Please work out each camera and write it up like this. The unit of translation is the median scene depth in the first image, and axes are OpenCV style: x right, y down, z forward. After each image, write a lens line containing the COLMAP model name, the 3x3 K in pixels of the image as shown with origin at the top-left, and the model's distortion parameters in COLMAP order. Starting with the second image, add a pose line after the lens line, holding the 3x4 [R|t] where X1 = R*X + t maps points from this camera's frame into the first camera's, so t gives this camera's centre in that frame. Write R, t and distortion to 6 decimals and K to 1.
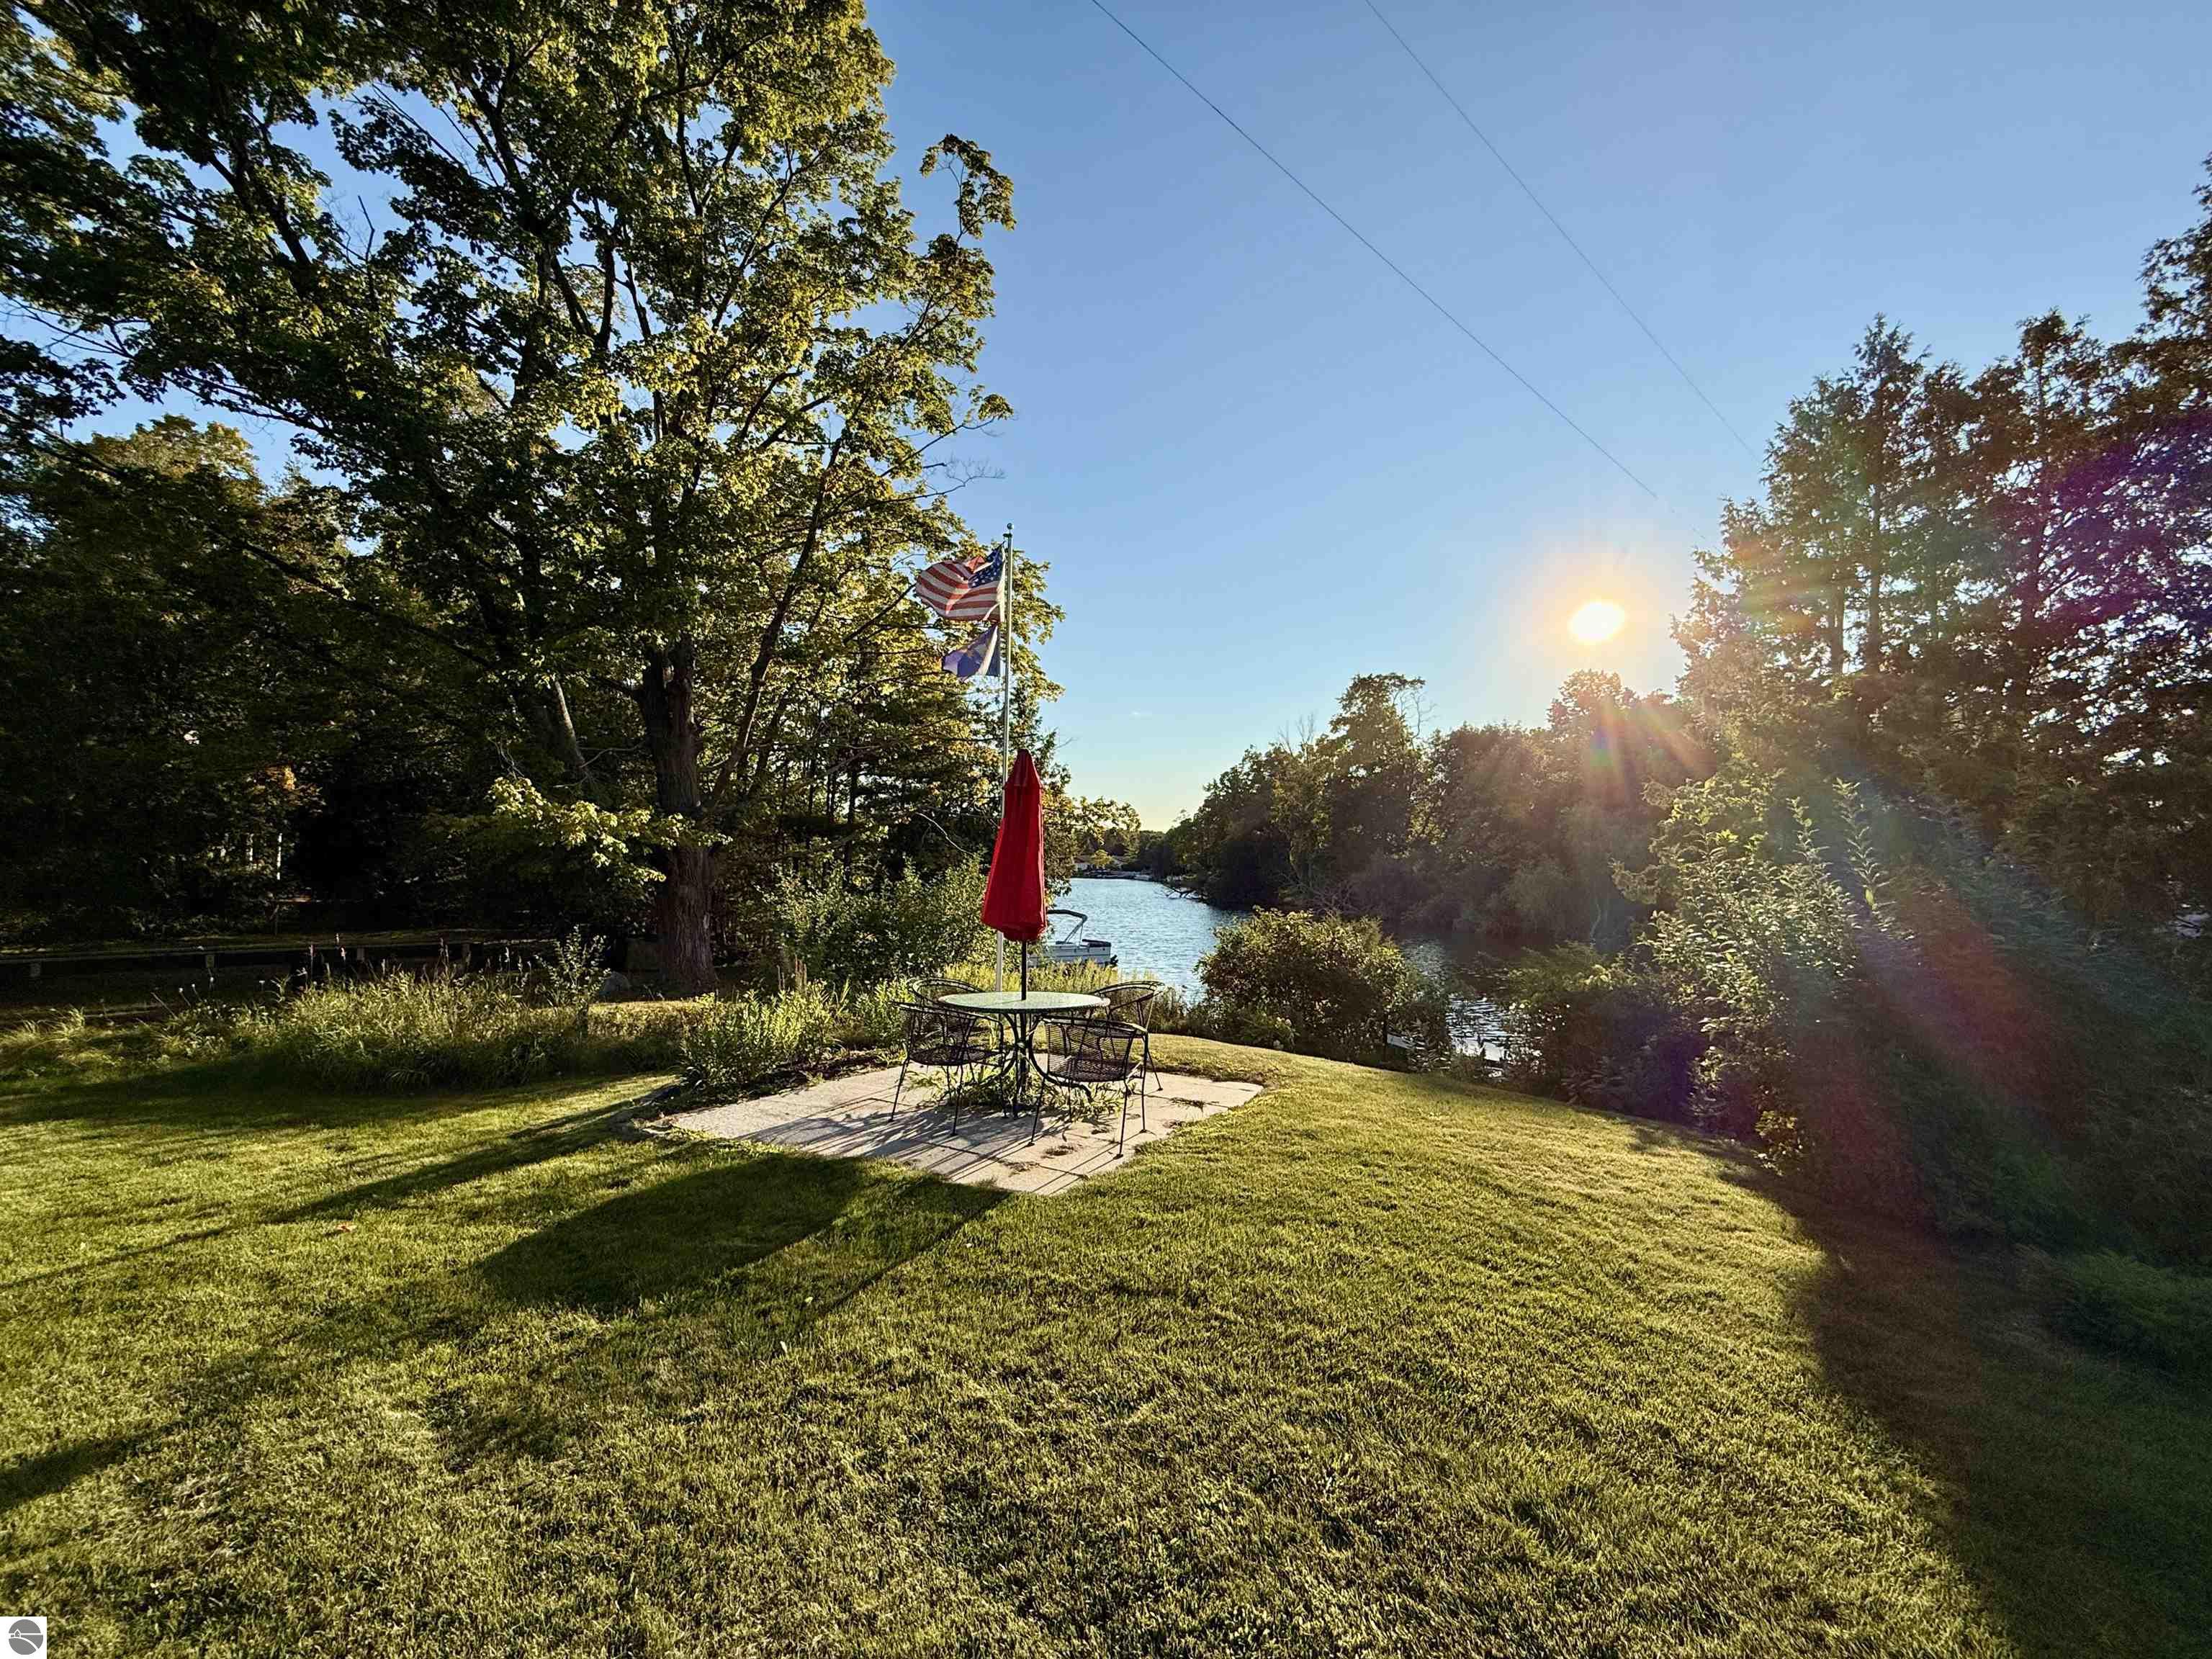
lens RADIAL K [[879.7, 0, 1097.9], [0, 879.7, 827.7], [0, 0, 1]] dist [0.002430, -0.000705]
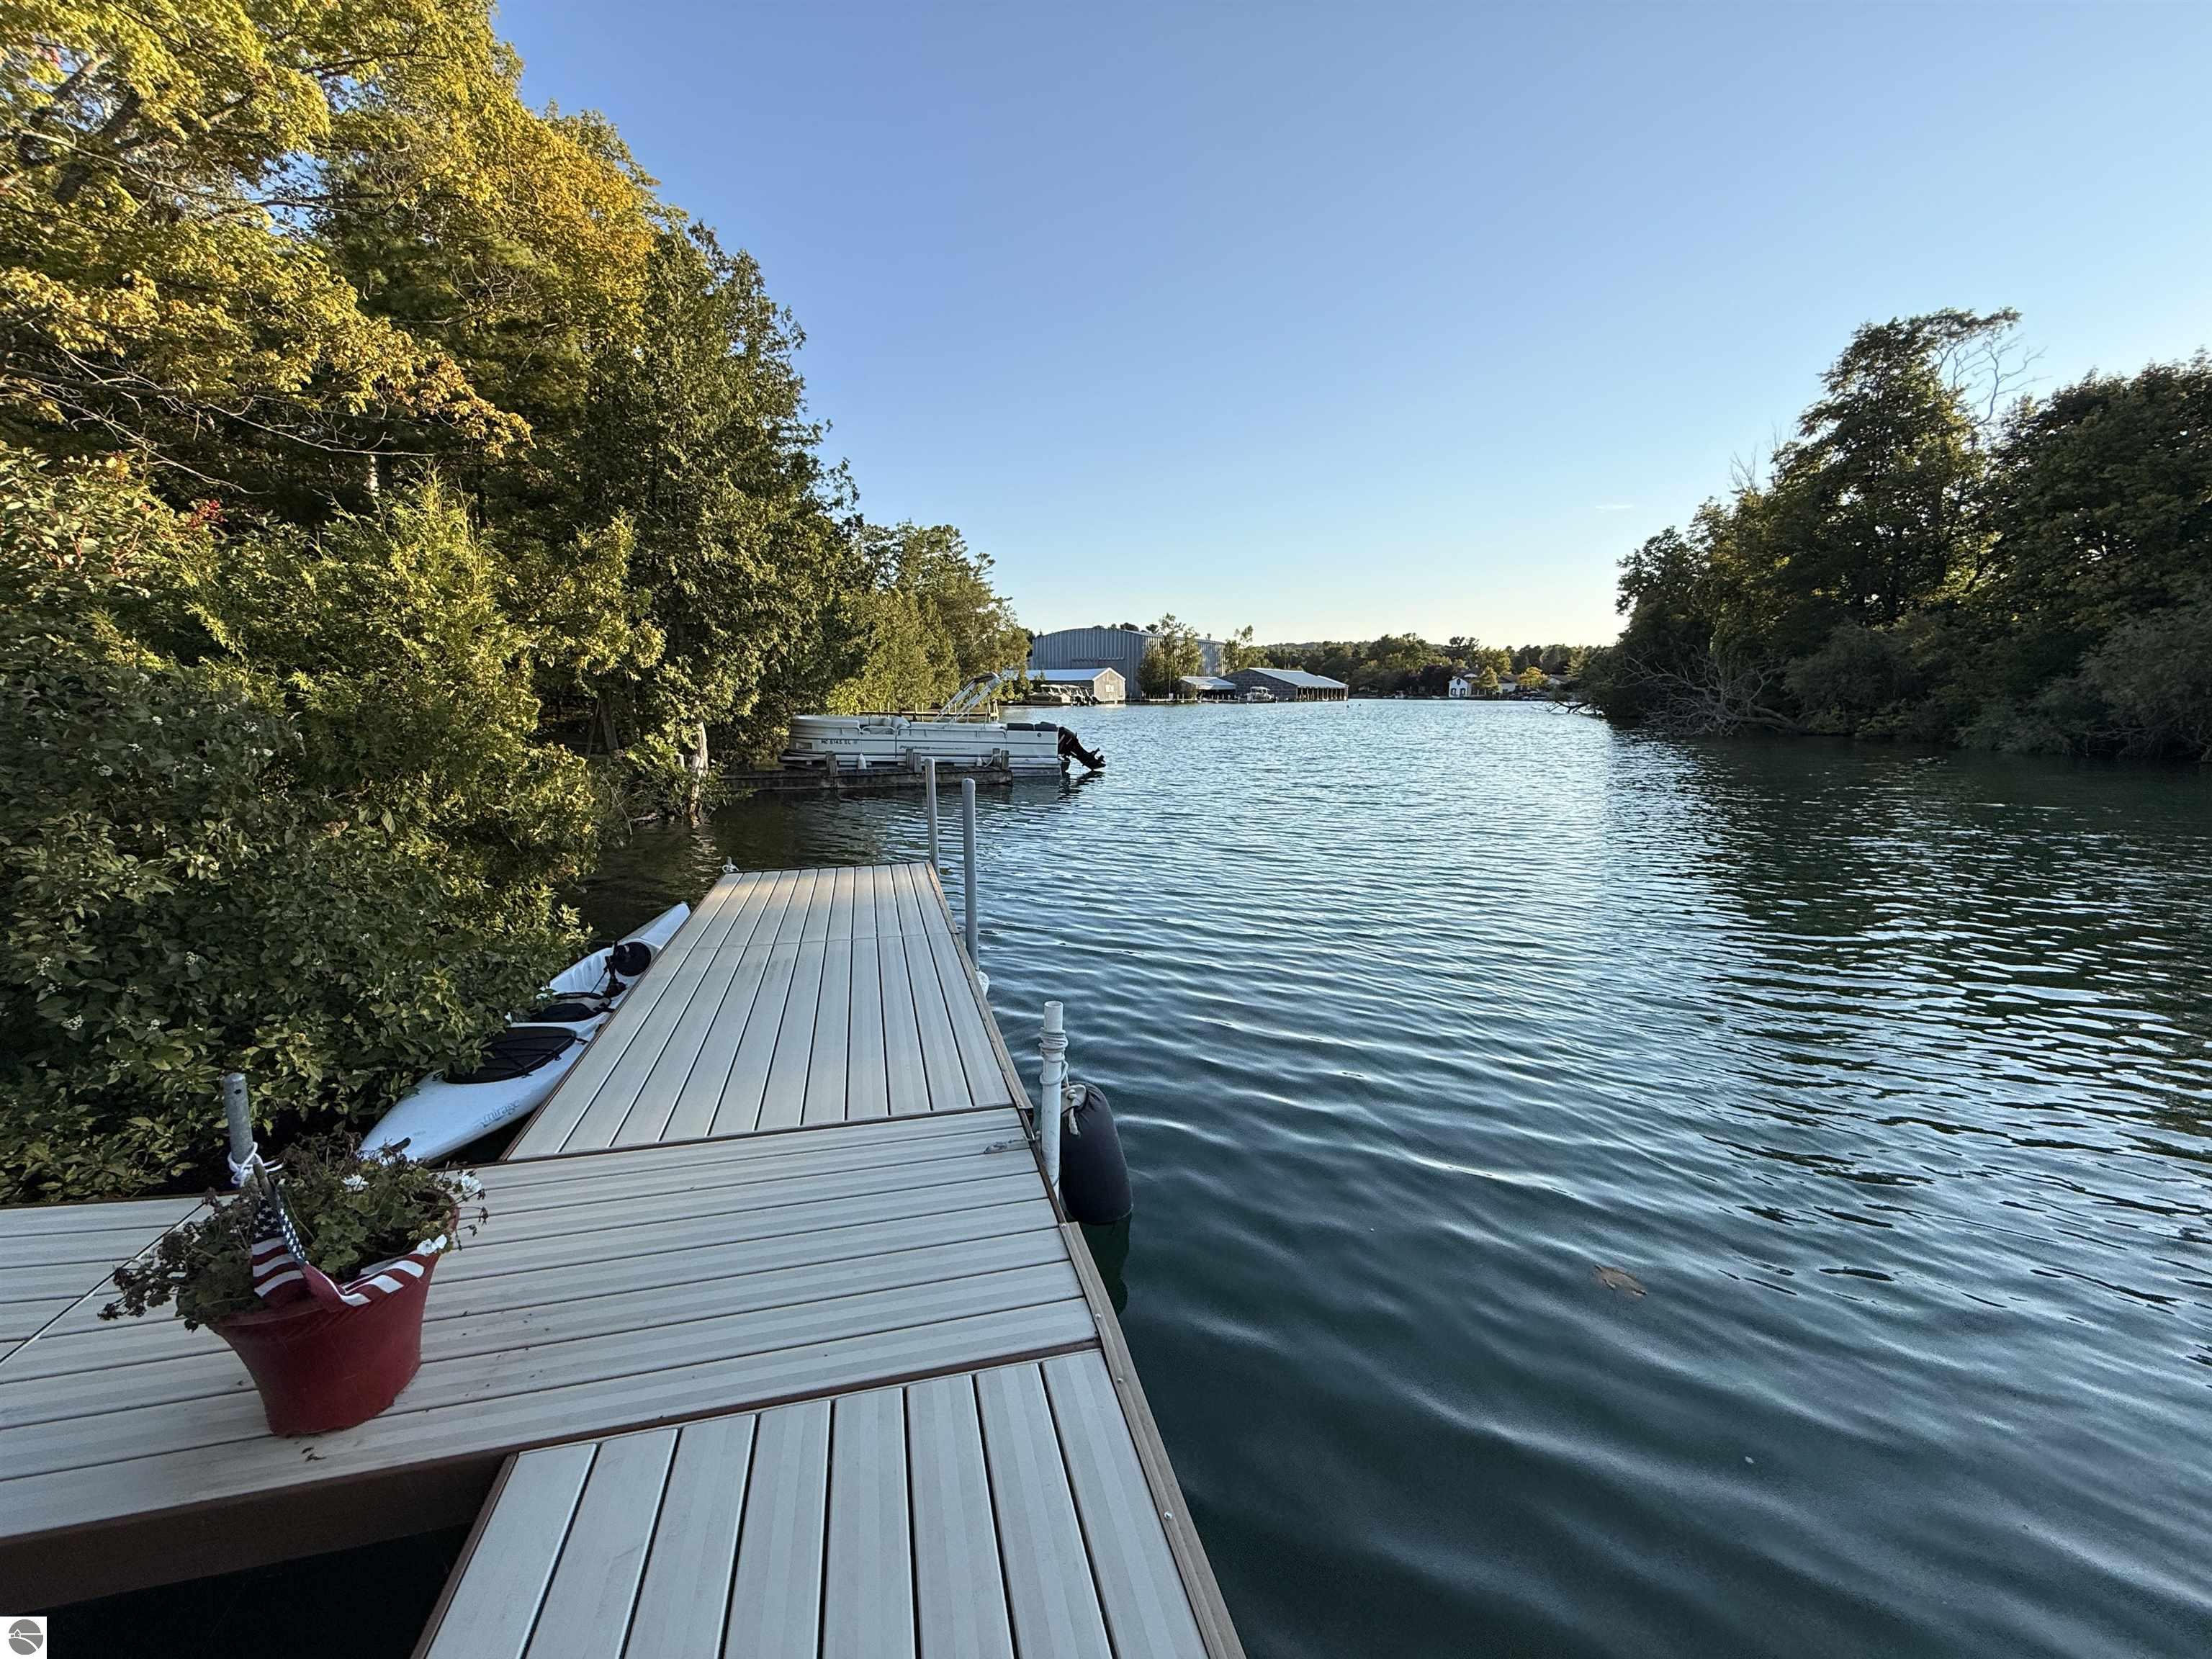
lens RADIAL K [[879.7, 0, 1097.9], [0, 879.7, 827.7], [0, 0, 1]] dist [0.002430, -0.000705]
pose [[0.886314, 0.065329, -0.458454, 0.128851], [0.024231, 0.982101, 0.186791, 0.035377], [0.462451, -0.176664, 0.868866, 0.181465]]
